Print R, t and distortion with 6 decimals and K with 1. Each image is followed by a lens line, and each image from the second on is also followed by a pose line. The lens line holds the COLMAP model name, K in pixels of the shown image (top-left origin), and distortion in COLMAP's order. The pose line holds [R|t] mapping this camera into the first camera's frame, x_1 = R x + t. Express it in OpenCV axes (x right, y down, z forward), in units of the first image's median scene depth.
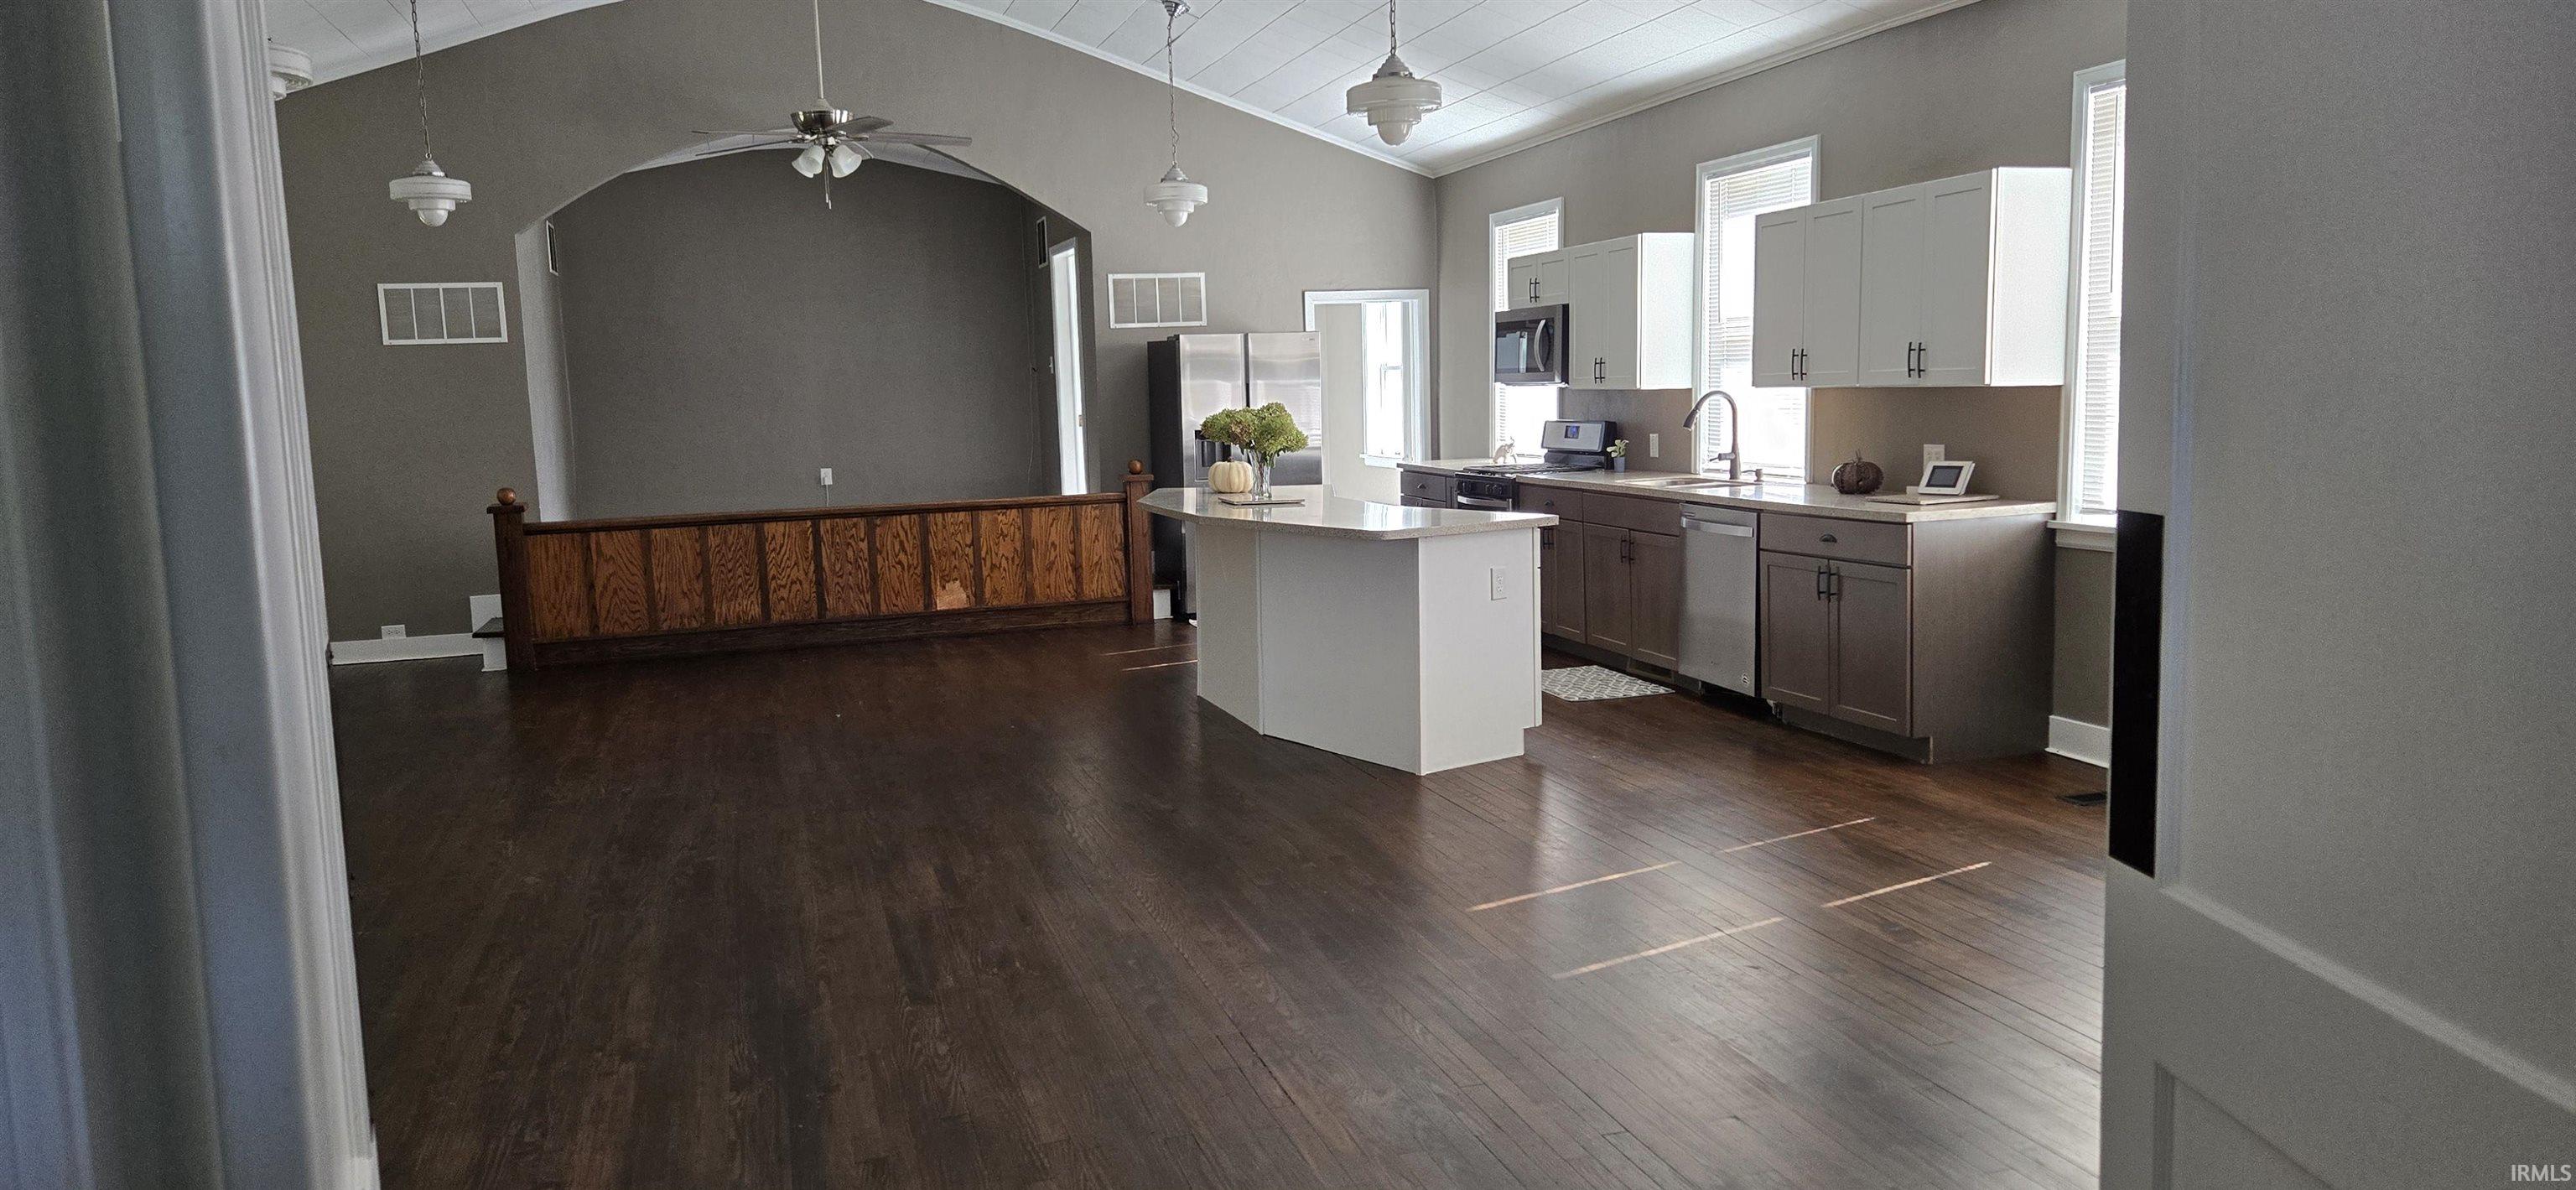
lens RADIAL K [[1657.5, 0, 1288.0], [0, 1657.5, 595.0], [0, 0, 1]] dist [0.000049, 0.000526]
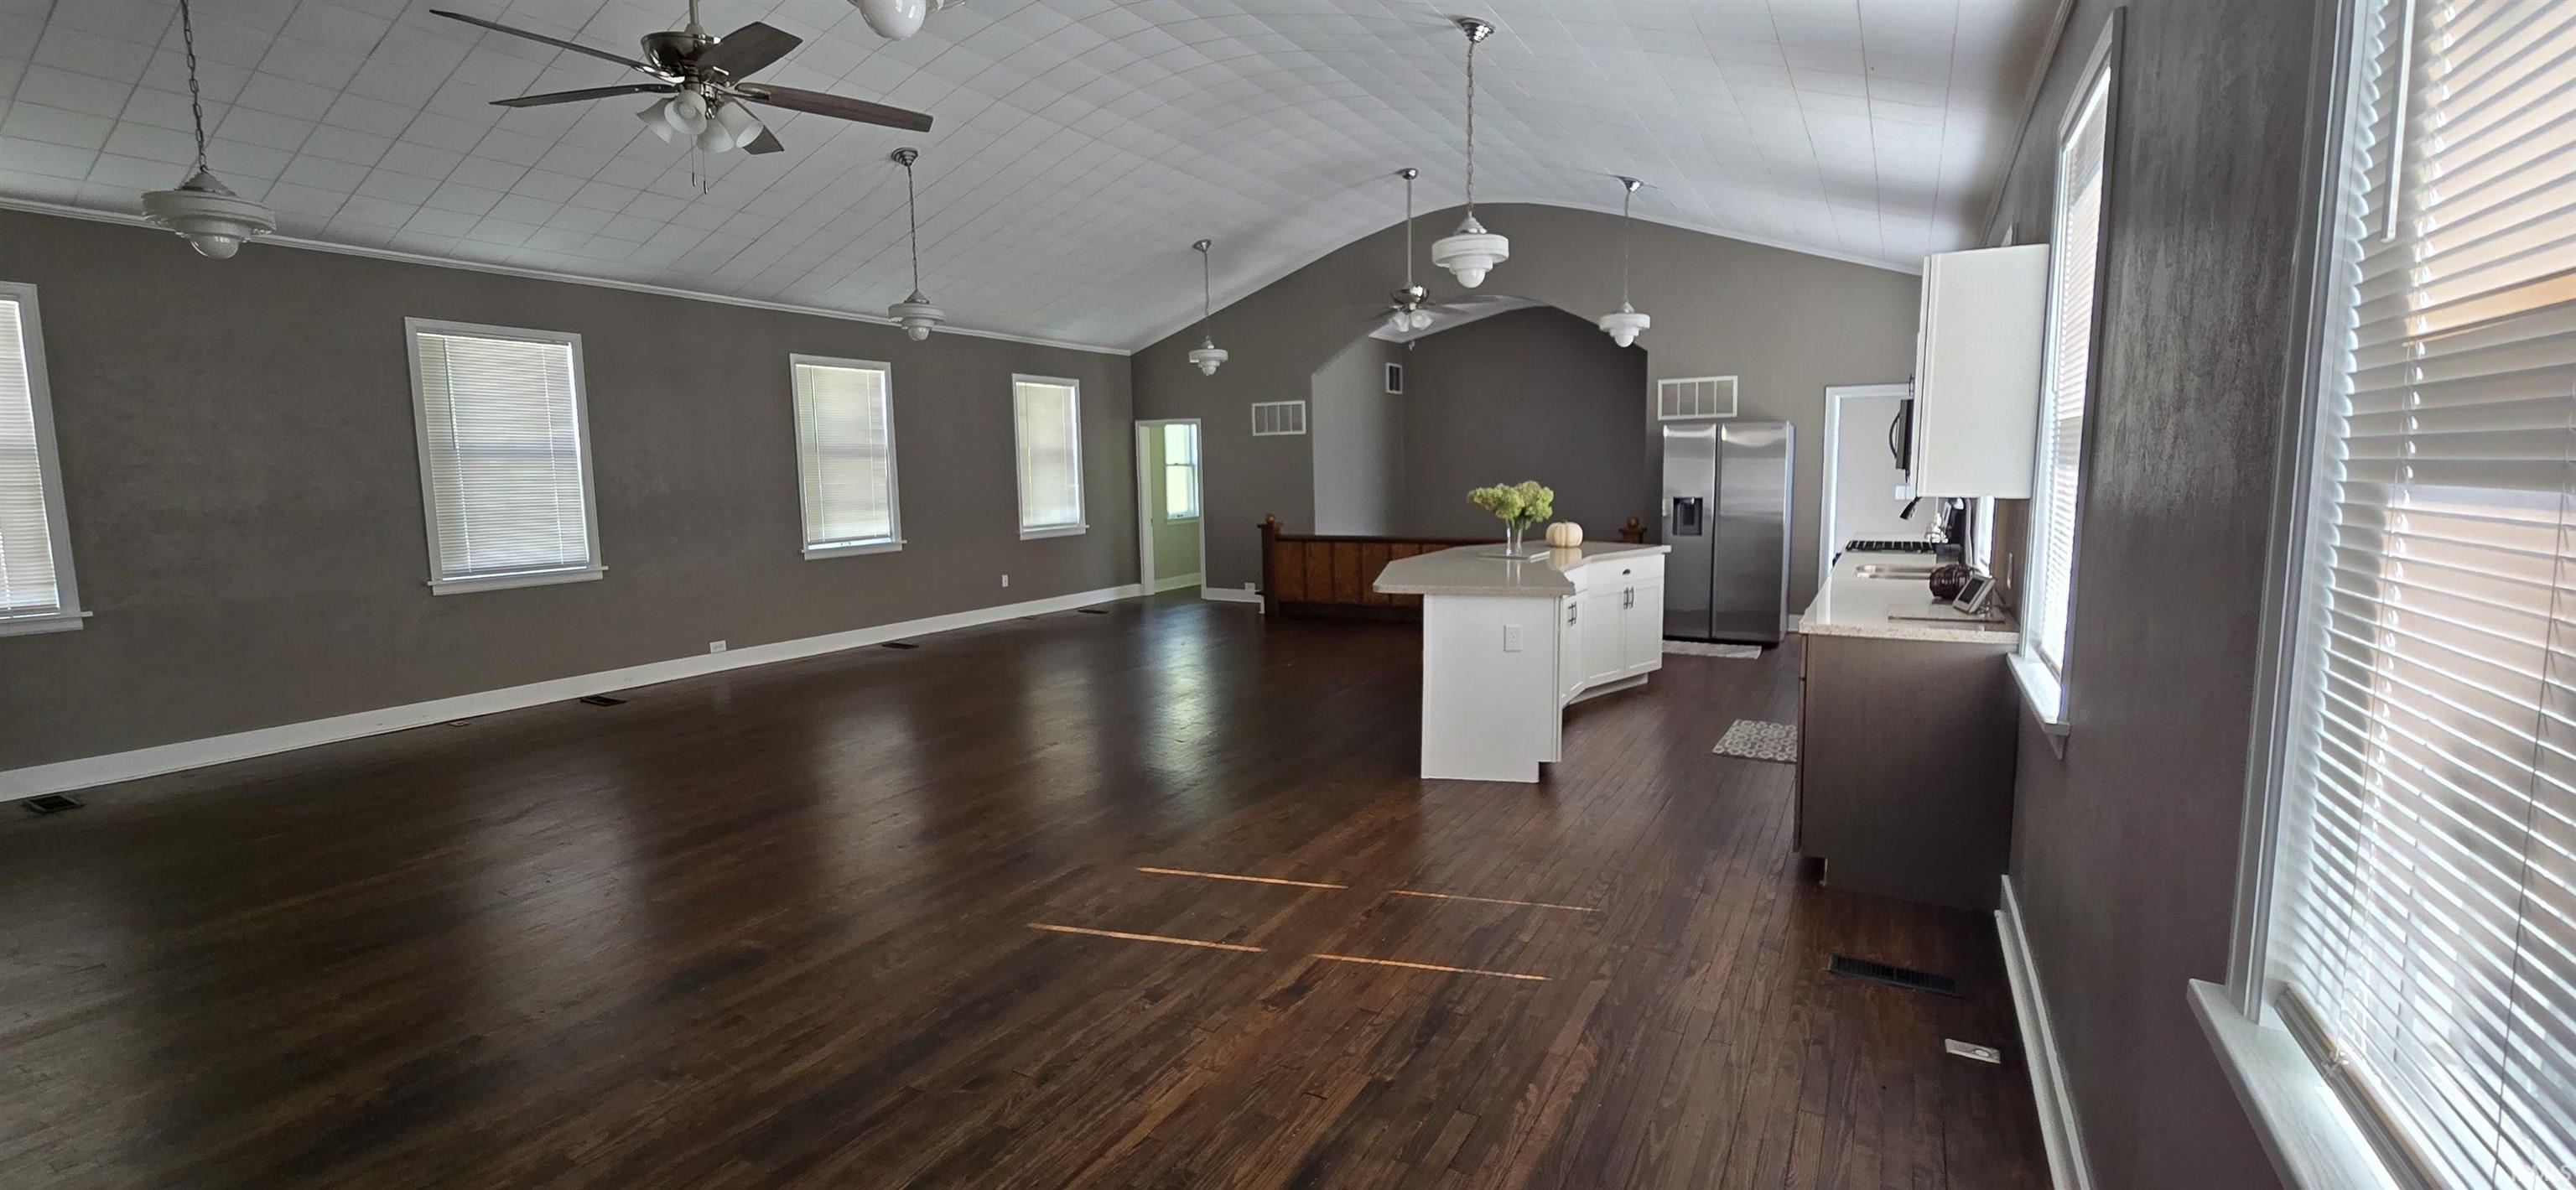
lens RADIAL K [[1046.7, 0, 1302.0], [0, 1046.7, 580.2], [0, 0, 1]] dist [-0.001155, 0.000020]
pose [[0.696370, 0.097230, -0.711066, 0.390654], [-0.092696, 0.994667, 0.045229, -0.050029], [0.711672, 0.034417, 0.701669, 0.229267]]
